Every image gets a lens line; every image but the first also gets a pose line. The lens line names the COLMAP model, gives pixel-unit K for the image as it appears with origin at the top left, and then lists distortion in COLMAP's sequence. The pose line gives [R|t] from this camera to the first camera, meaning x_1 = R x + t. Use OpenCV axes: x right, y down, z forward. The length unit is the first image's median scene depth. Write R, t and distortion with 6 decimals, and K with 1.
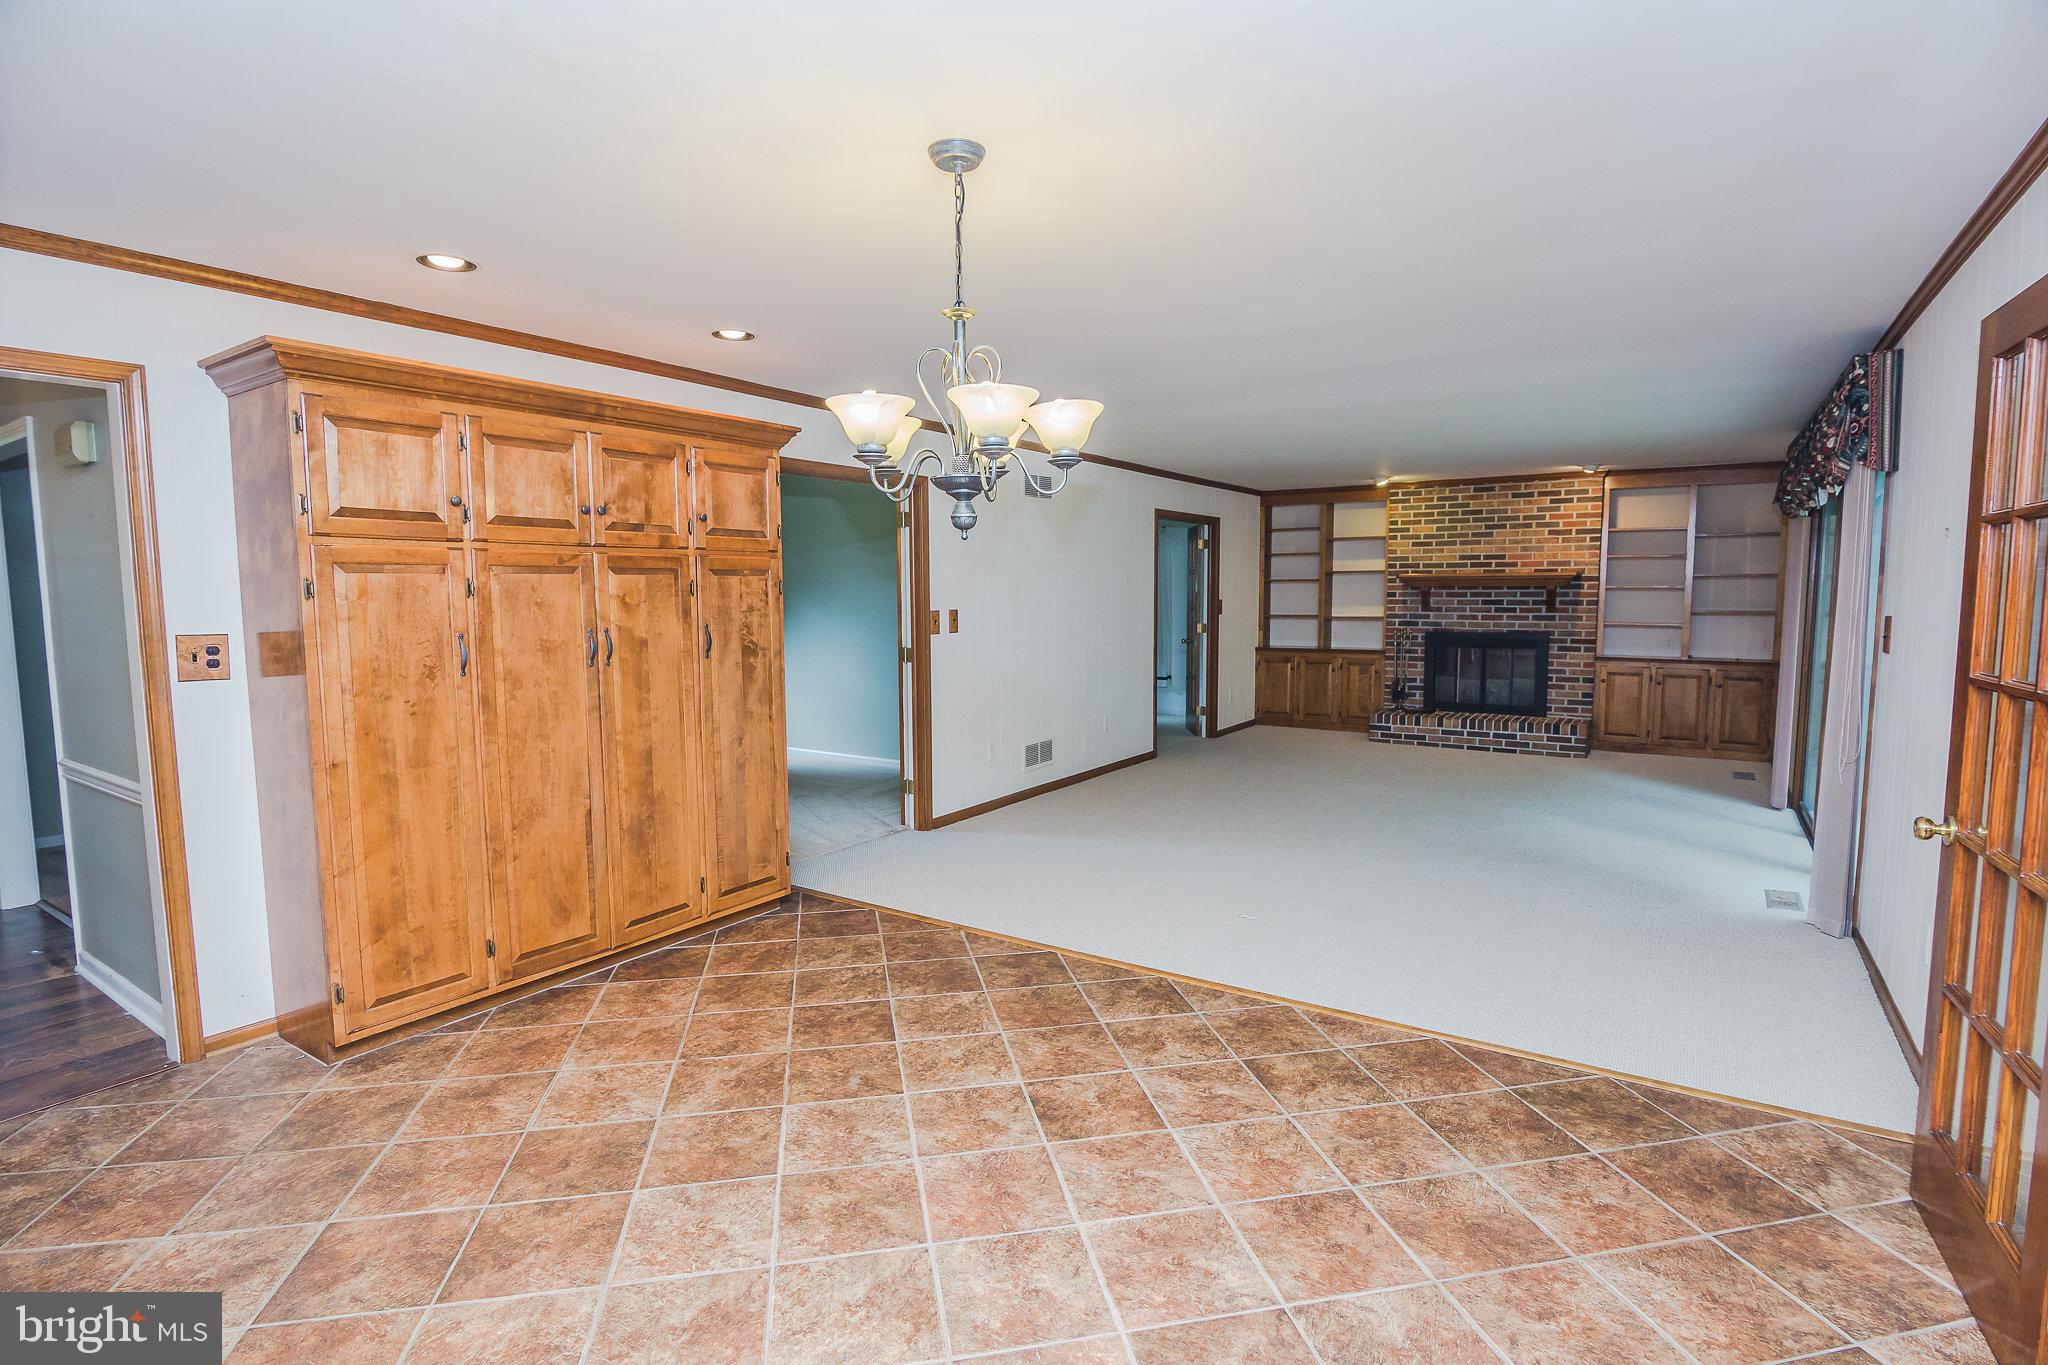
lens RADIAL K [[995.5, 0, 1022.8], [0, 995.5, 684.5], [0, 0, 1]] dist [-0.018074, -0.000875]
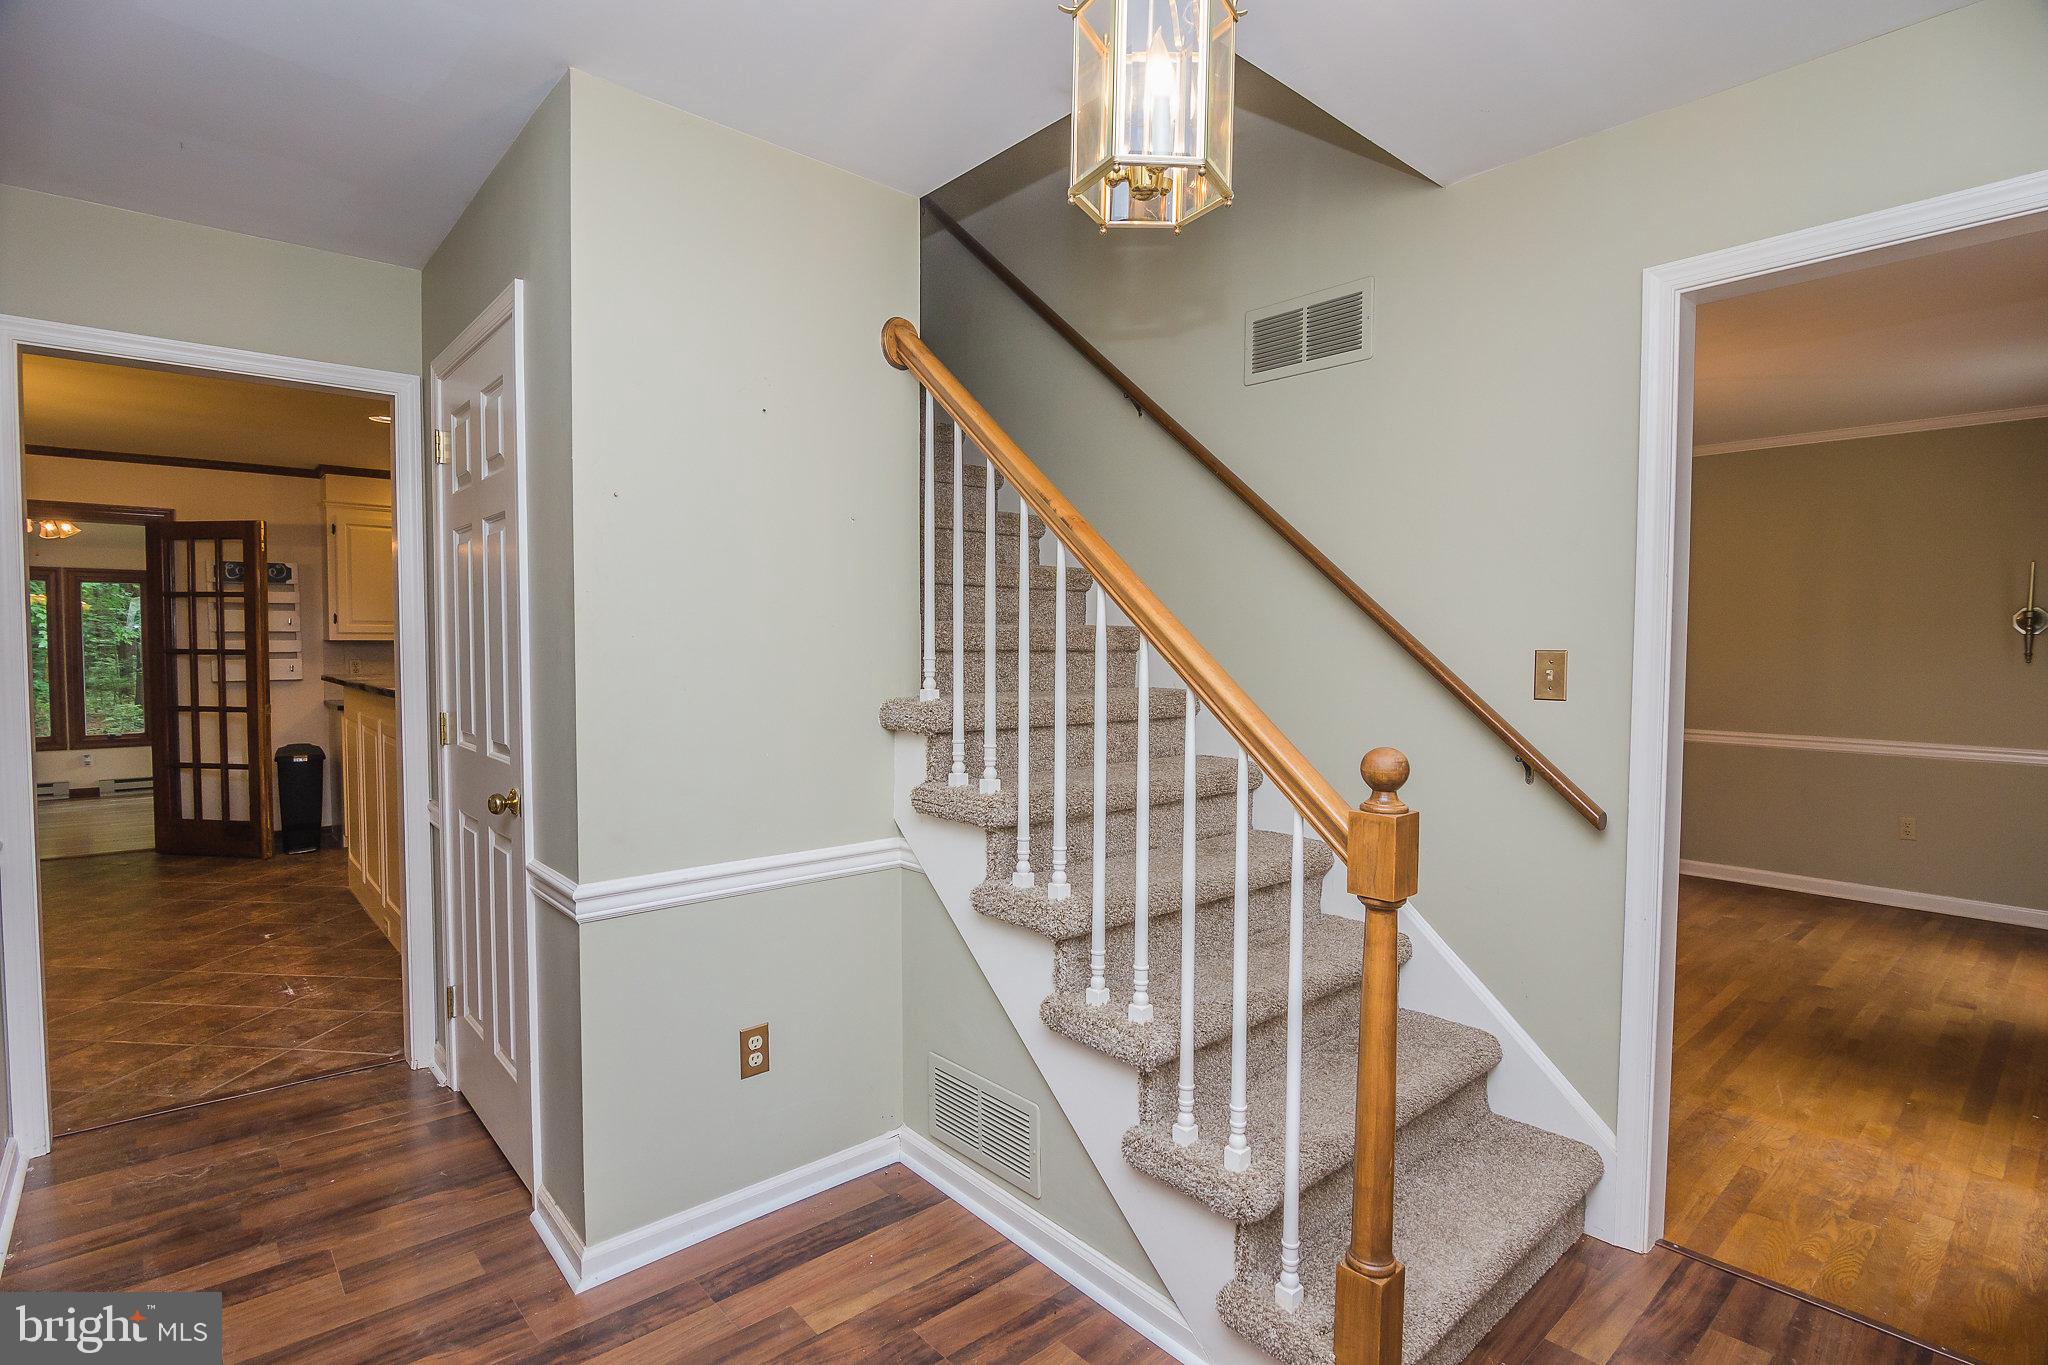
lens RADIAL K [[1014.5, 0, 1022.6], [0, 1014.5, 684.1], [0, 0, 1]] dist [-0.021163, 0.000008]
pose [[-0.967763, -0.010974, 0.251625, -1.420086], [0.022721, 0.991173, 0.130611, -0.074221], [-0.250837, 0.132118, -0.958971, 1.173298]]
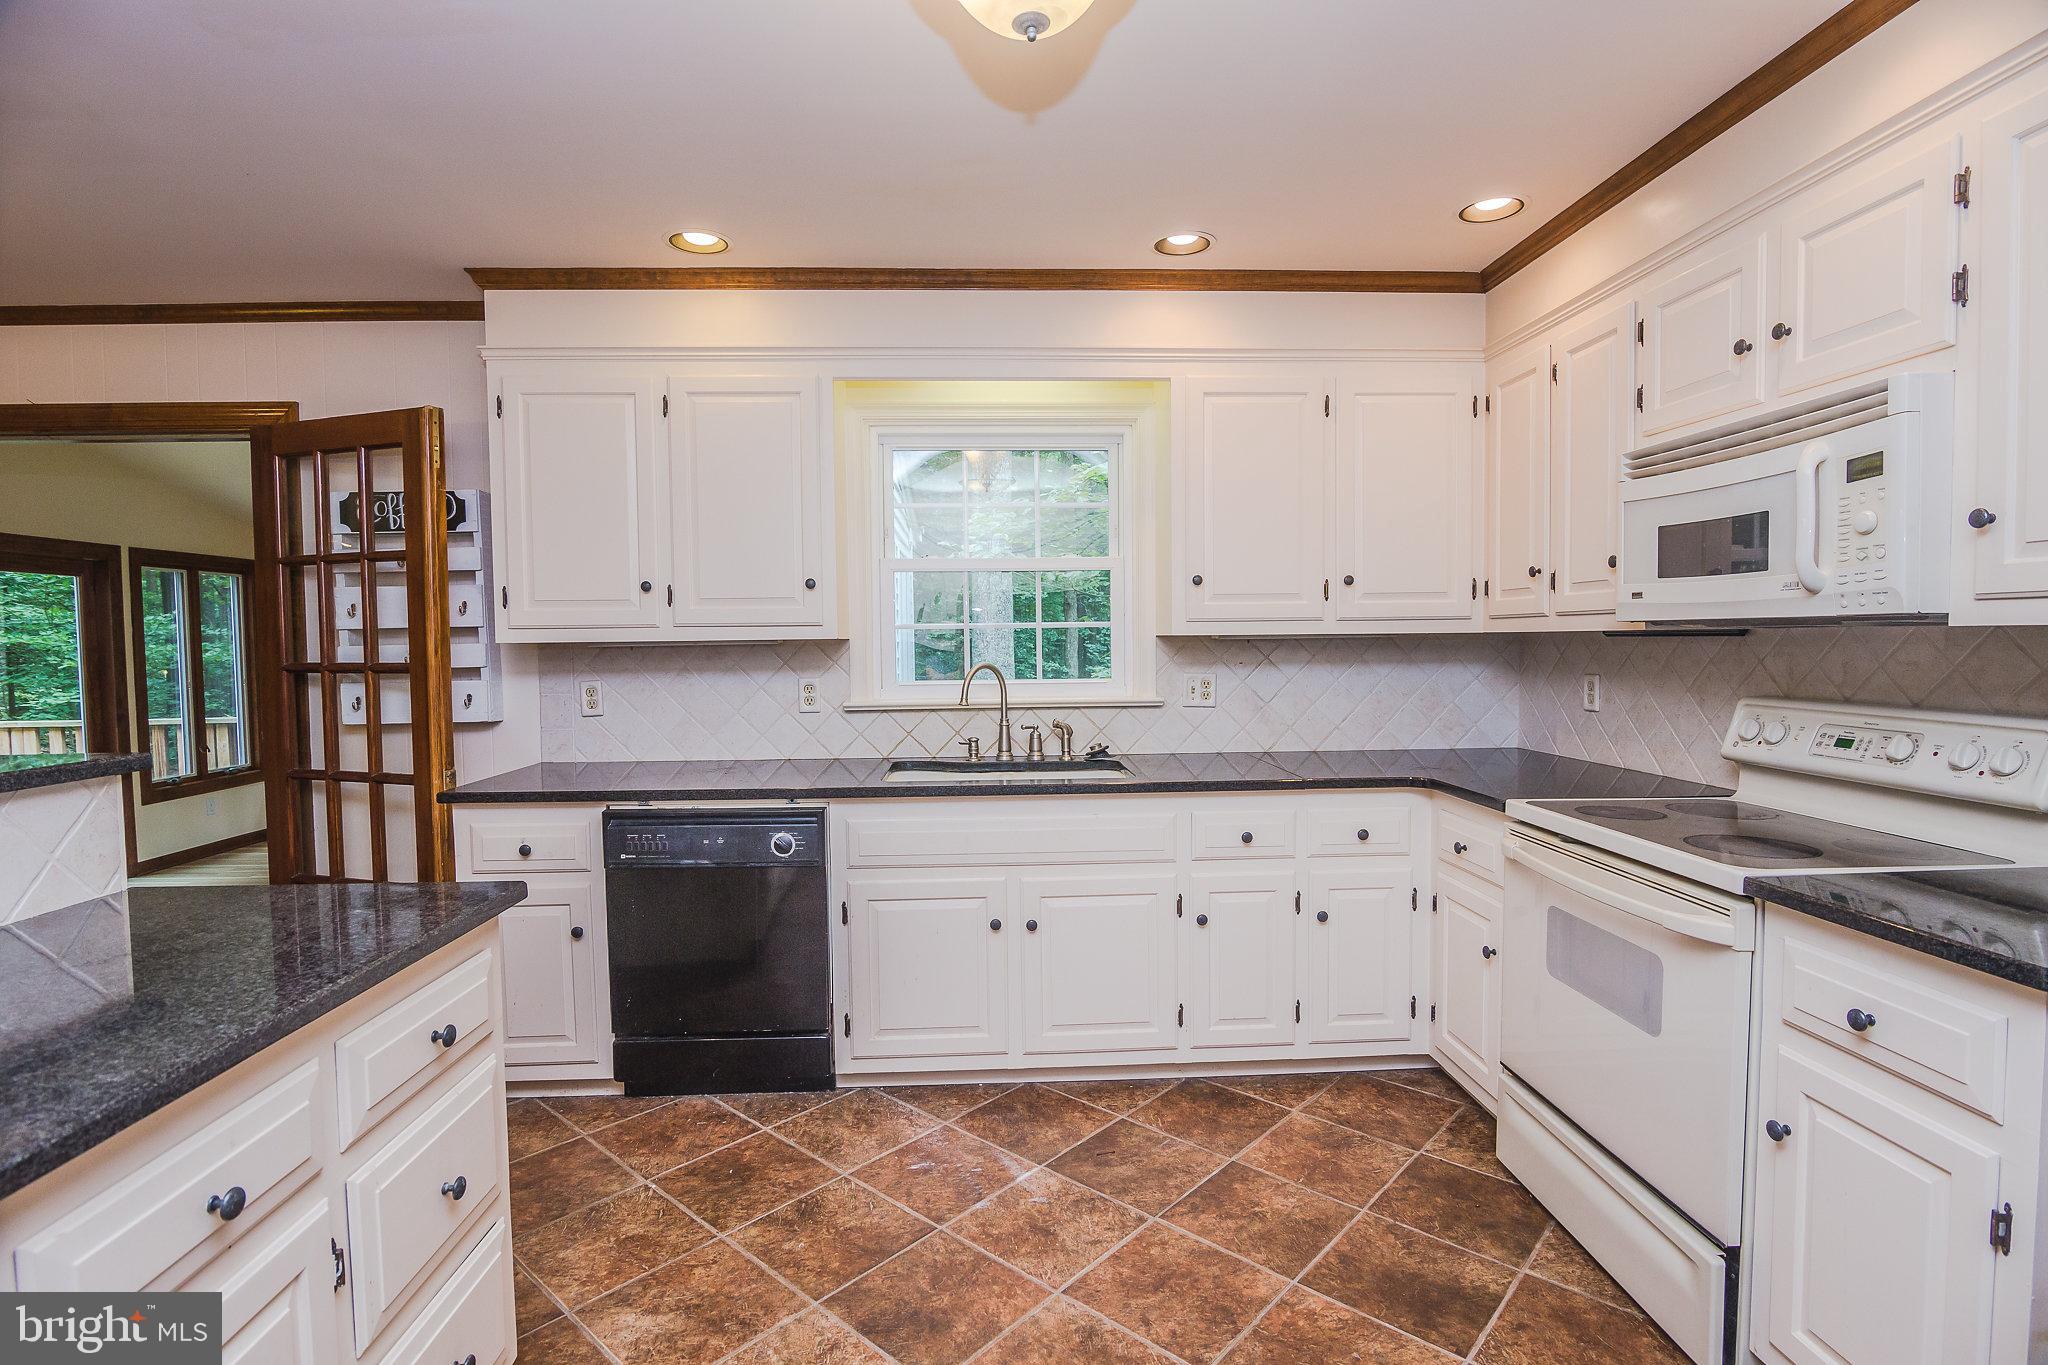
lens RADIAL K [[995.5, 0, 1022.8], [0, 995.5, 684.5], [0, 0, 1]] dist [-0.018074, -0.000875]
pose [[-0.598438, -0.025323, 0.800769, -0.780812], [0.090021, 0.991046, 0.098616, 0.032325], [-0.796095, 0.131101, -0.590800, 0.048891]]
